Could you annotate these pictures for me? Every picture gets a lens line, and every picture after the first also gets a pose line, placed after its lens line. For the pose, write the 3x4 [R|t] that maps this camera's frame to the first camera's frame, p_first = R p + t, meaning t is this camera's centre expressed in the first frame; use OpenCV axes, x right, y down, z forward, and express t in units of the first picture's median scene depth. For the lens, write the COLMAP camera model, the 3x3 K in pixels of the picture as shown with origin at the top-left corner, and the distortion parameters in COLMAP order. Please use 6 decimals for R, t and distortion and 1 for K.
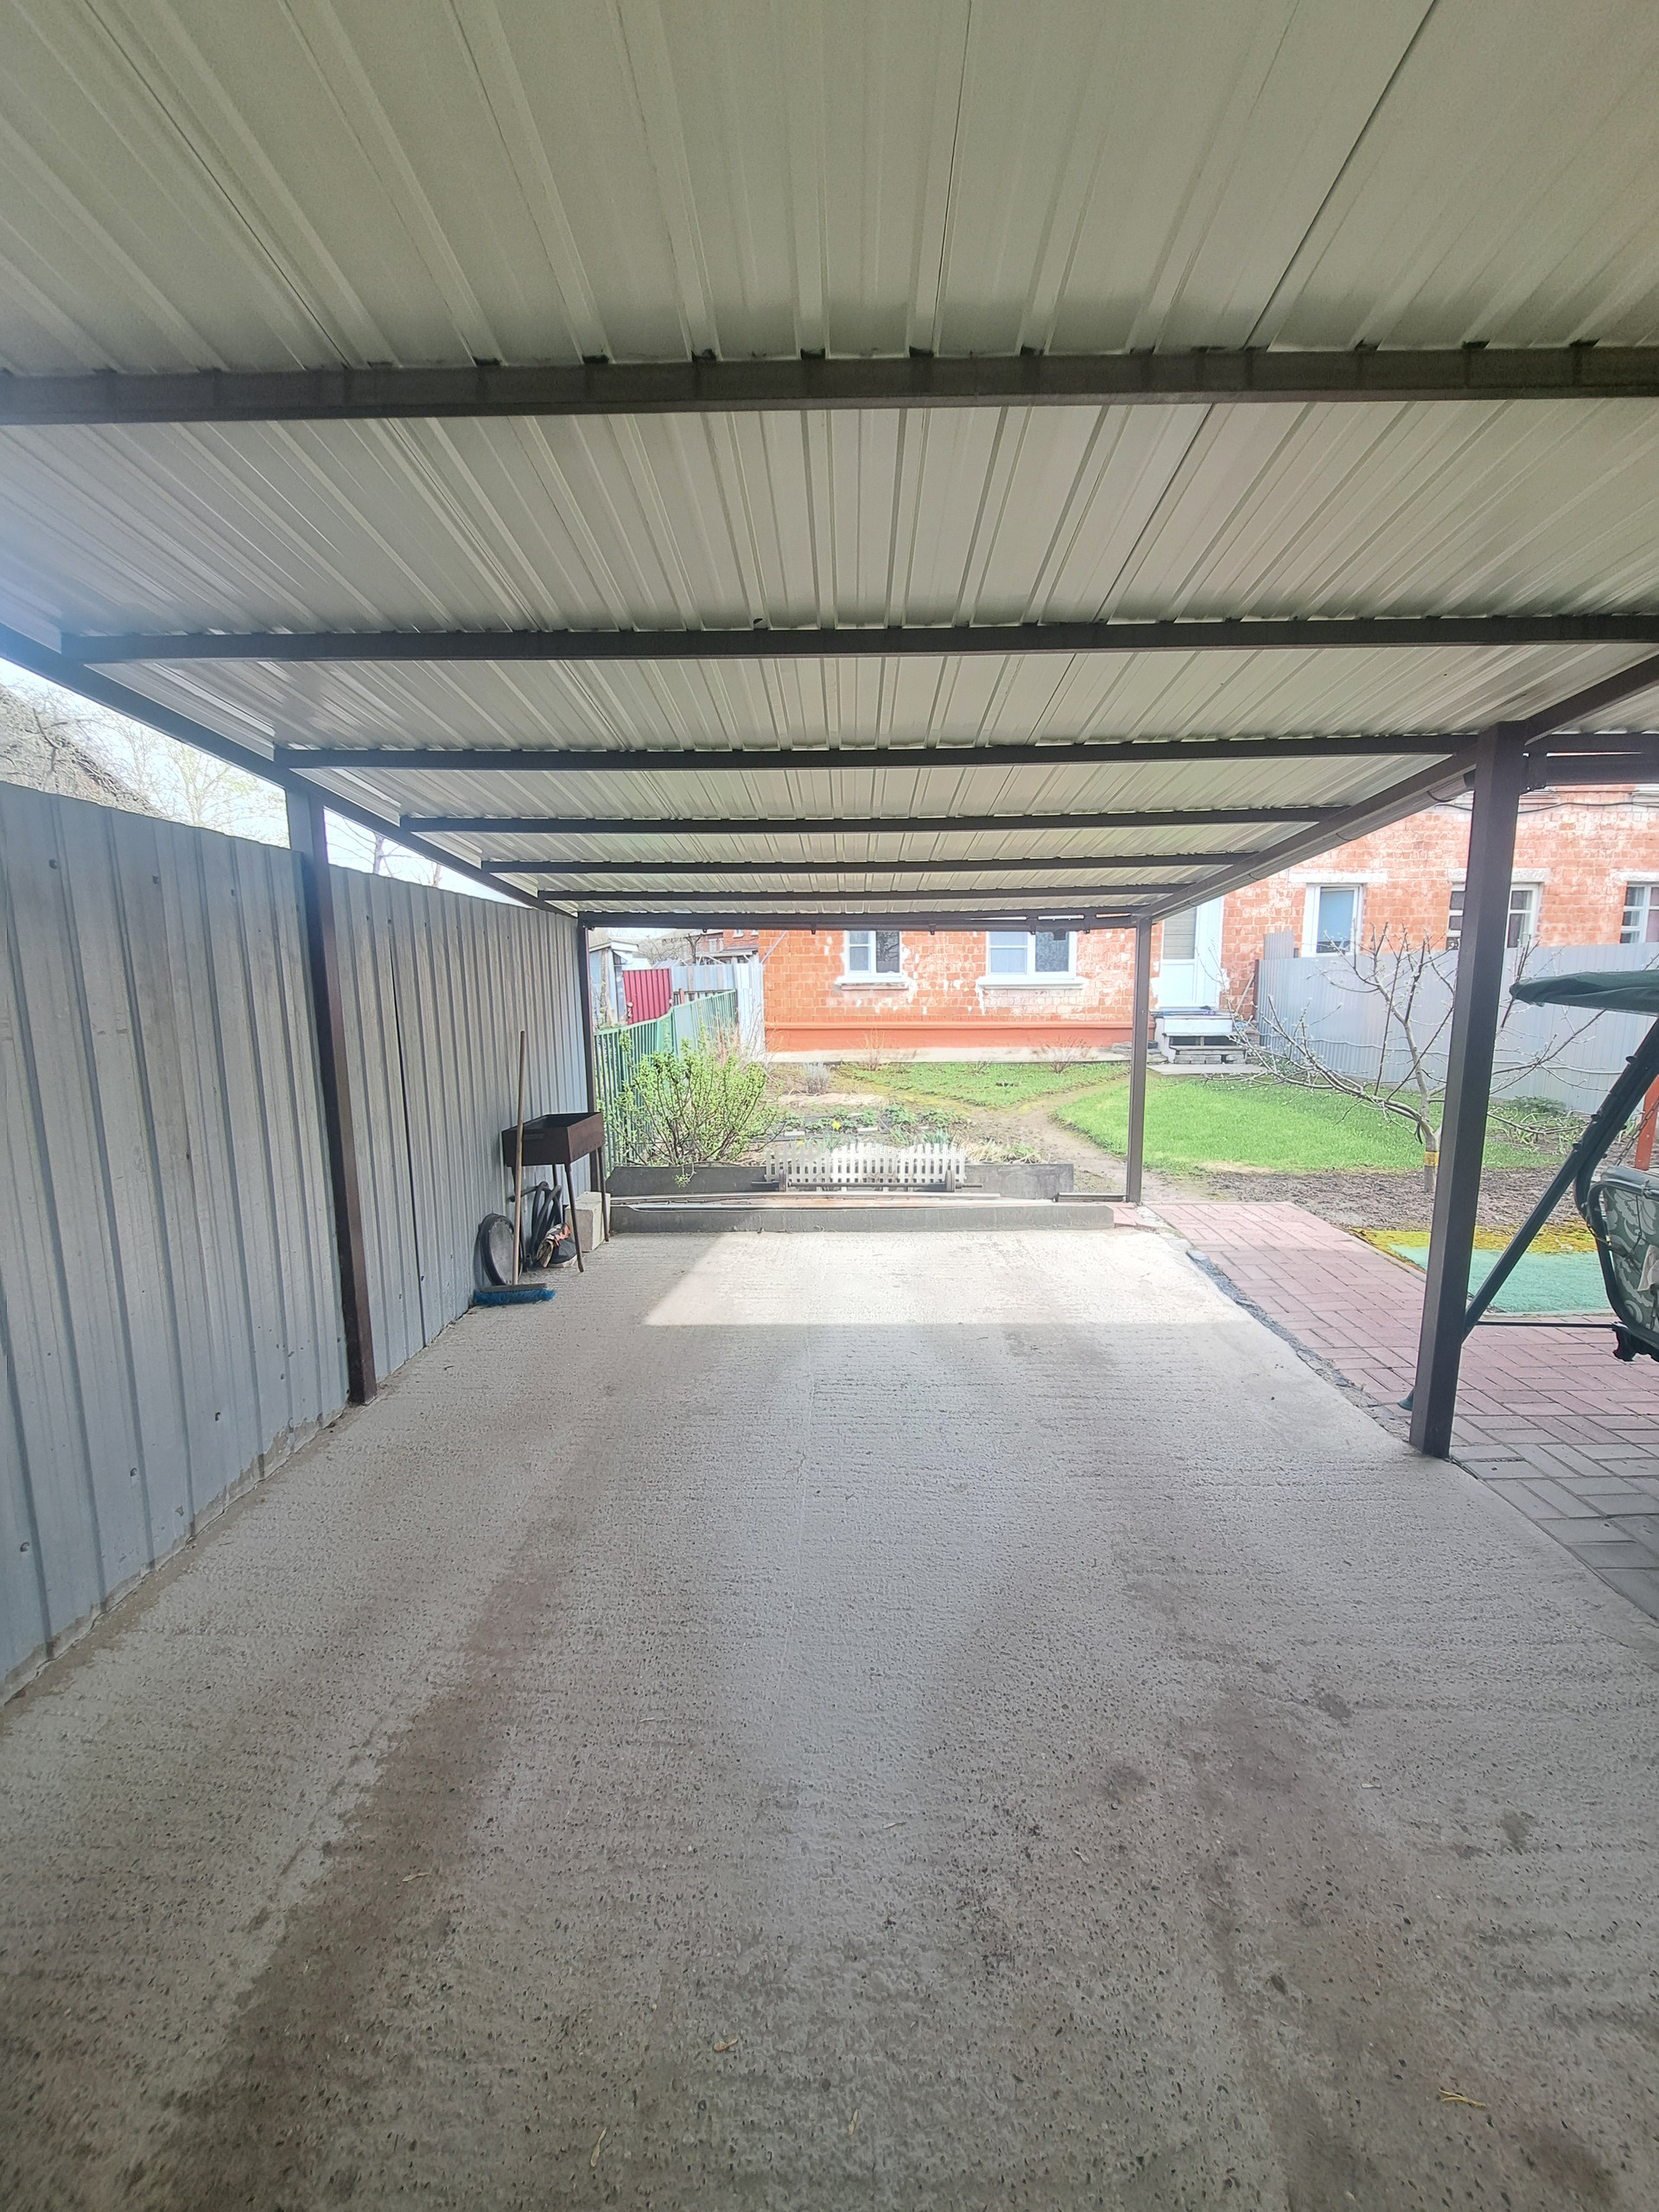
lens RADIAL K [[871.6, 0, 835.8], [0, 871.6, 1112.4], [0, 0, 1]] dist [-0.011195, -0.000355]
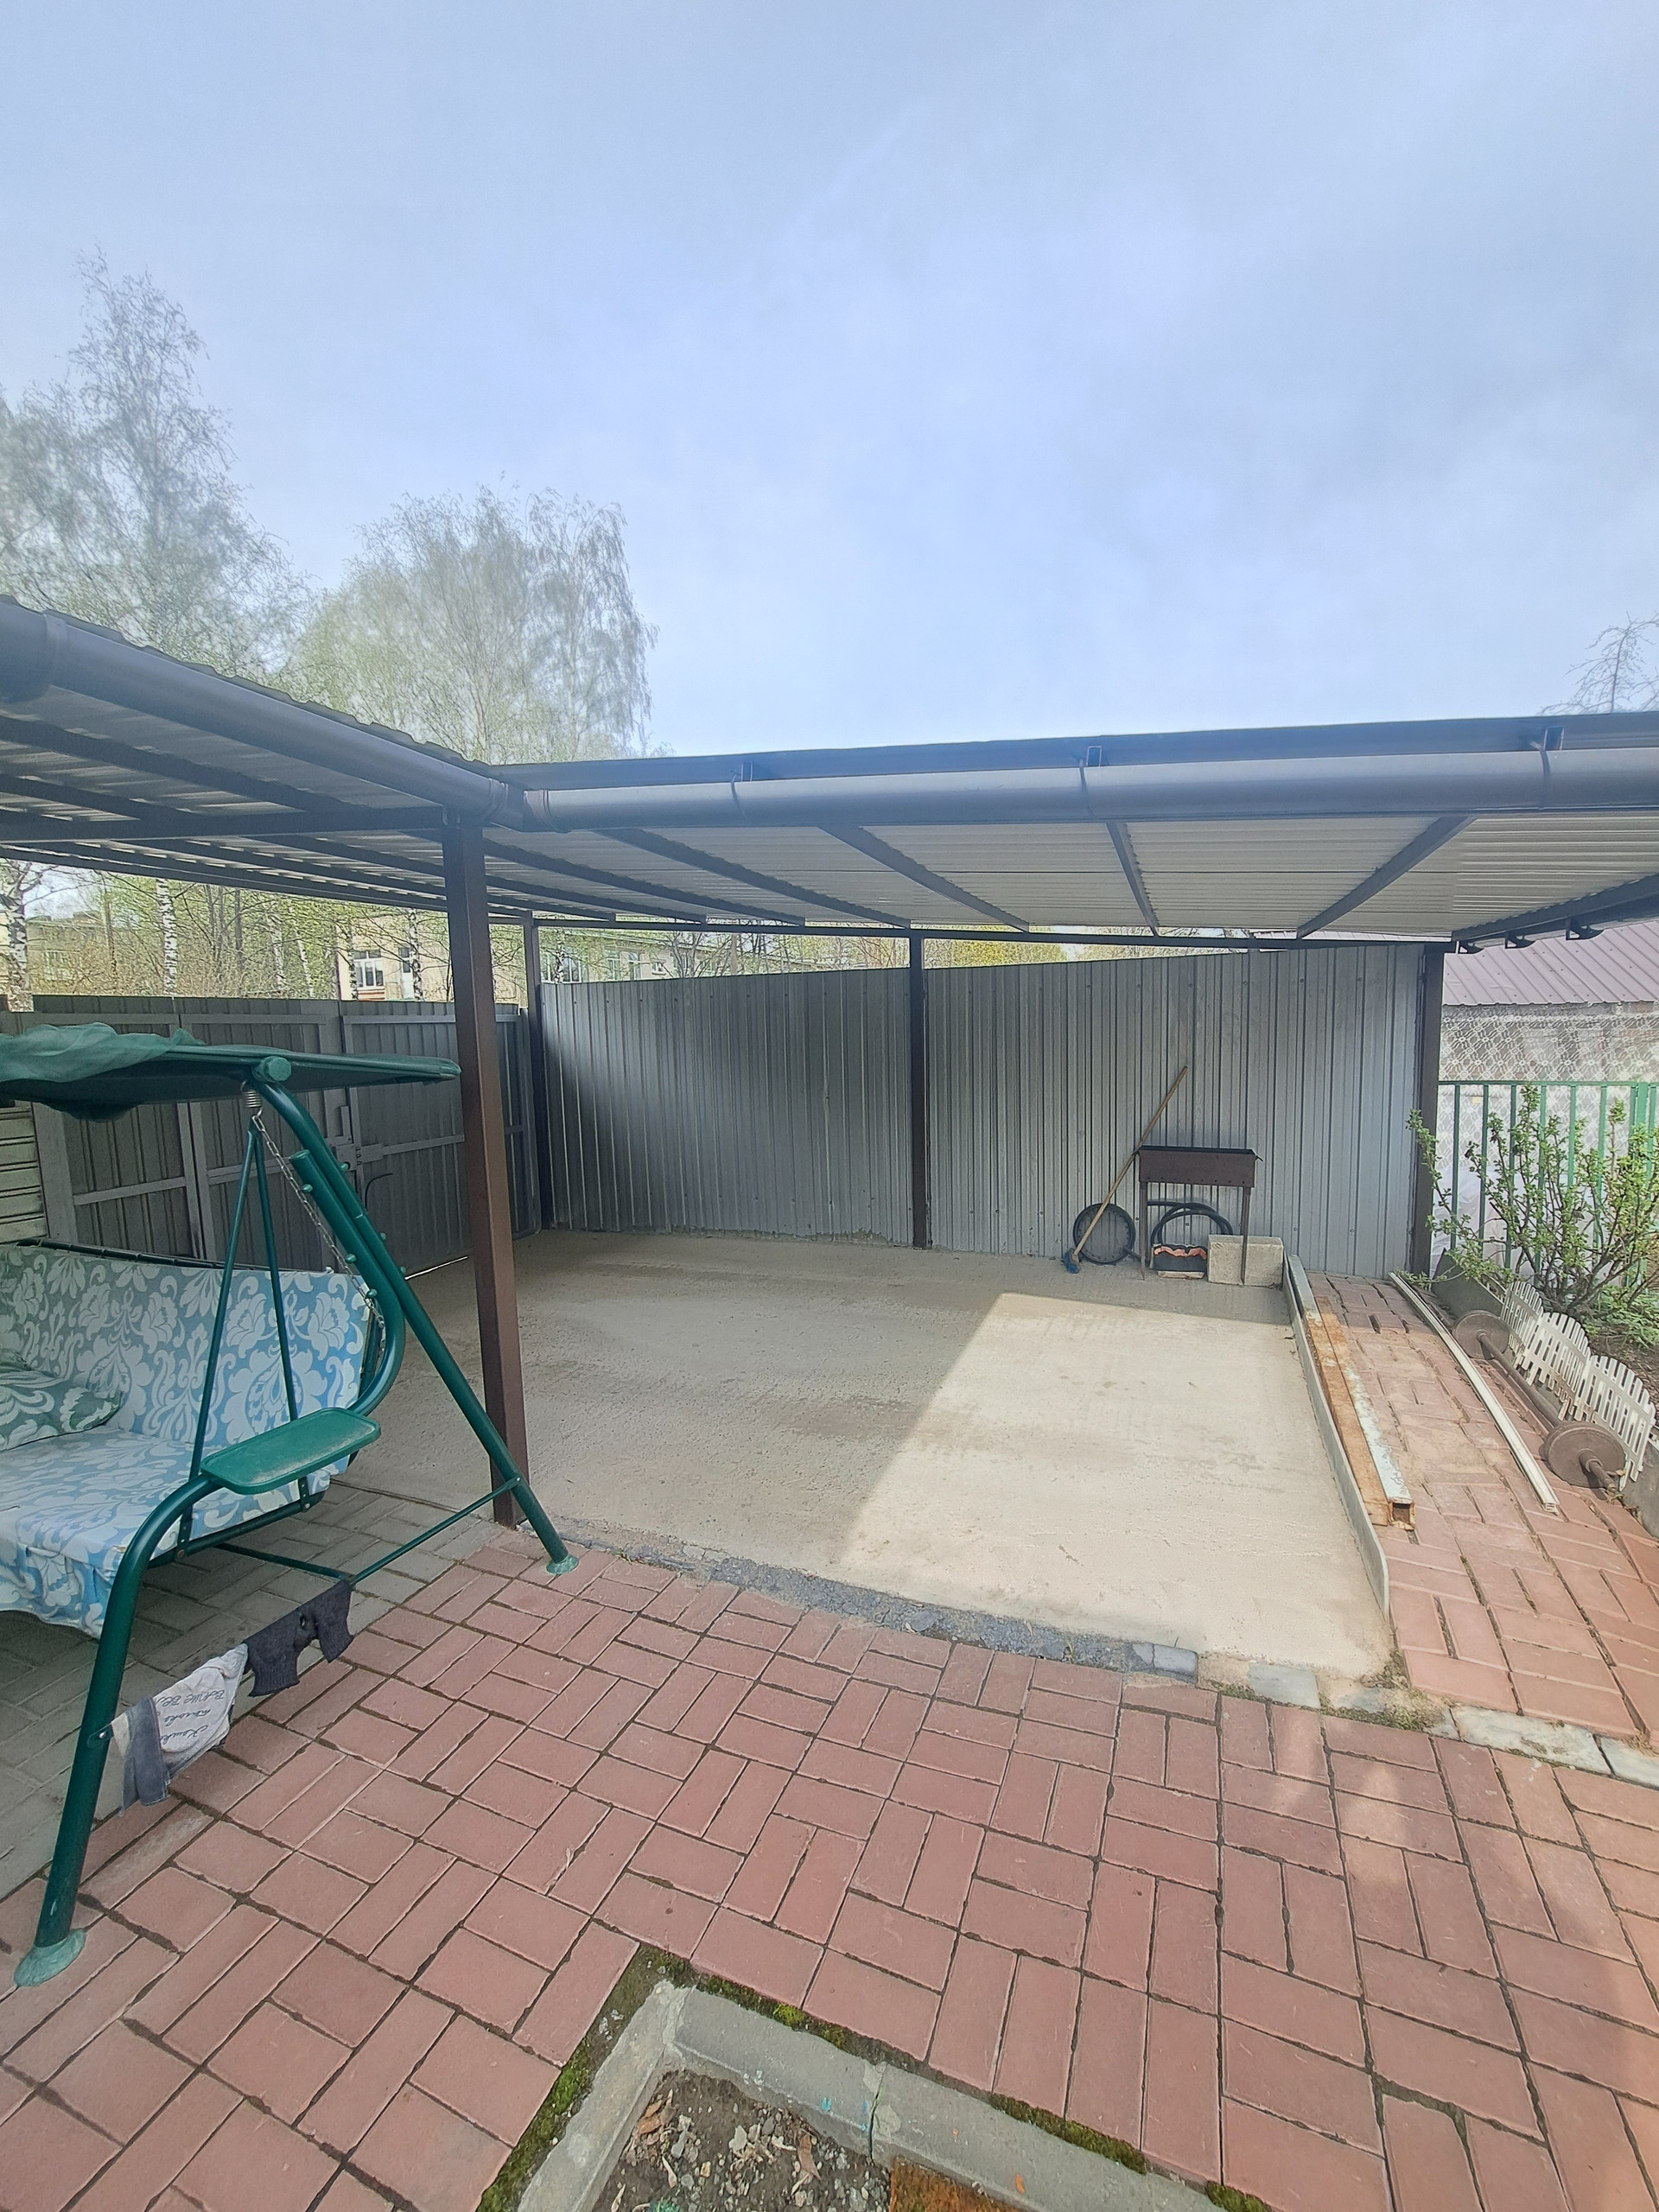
lens RADIAL K [[871.6, 0, 815.1], [0, 871.6, 1107.5], [0, 0, 1]] dist [-0.011195, -0.000355]
pose [[-0.363150, 0.100299, -0.926316, 1.060046], [-0.099543, 0.984322, 0.145605, -0.187563], [0.926398, 0.145085, -0.347472, 1.177630]]
